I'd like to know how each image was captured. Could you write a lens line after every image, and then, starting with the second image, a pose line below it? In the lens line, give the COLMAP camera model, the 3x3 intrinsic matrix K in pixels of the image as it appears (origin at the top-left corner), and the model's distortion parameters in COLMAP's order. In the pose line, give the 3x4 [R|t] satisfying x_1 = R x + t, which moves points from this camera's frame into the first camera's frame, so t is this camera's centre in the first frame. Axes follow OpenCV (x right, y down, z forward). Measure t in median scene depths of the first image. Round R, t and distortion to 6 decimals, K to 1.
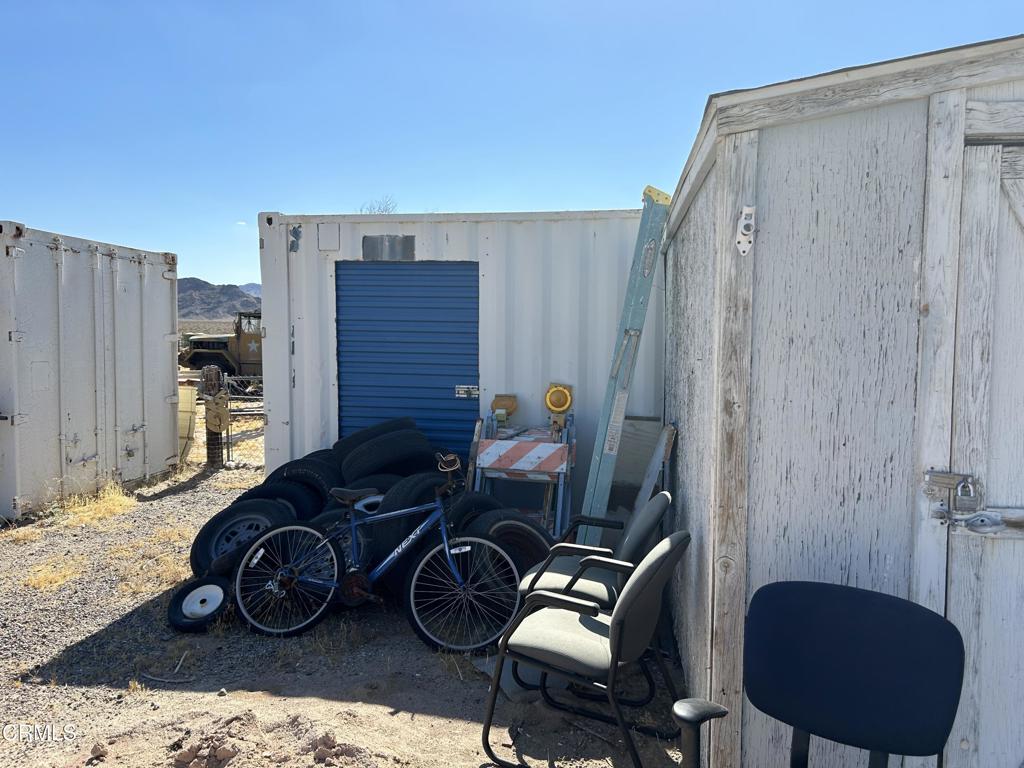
lens RADIAL K [[770.1, 0, 509.1], [0, 770.1, 382.7], [0, 0, 1]] dist [0.051319, -0.053278]
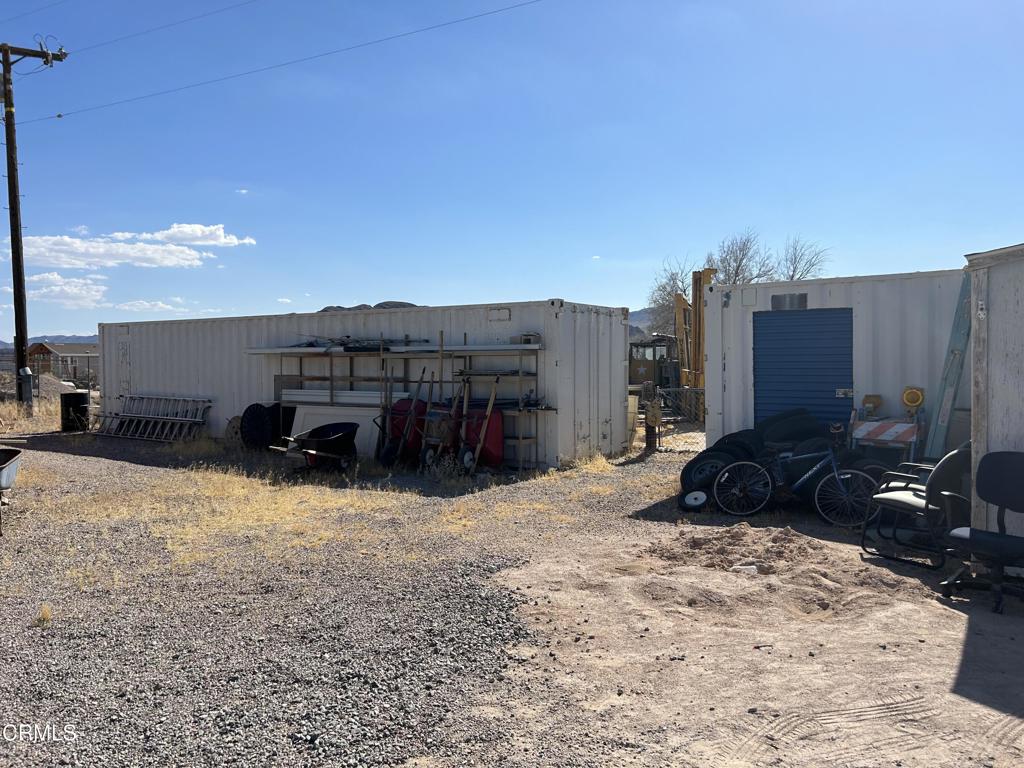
lens RADIAL K [[770.1, 0, 502.5], [0, 770.1, 386.1], [0, 0, 1]] dist [0.051319, -0.053278]
pose [[0.899578, -0.006042, -0.436718, 0.010552], [-0.006049, 0.999636, -0.026291, 0.059132], [0.436718, 0.026293, 0.899214, -0.948489]]
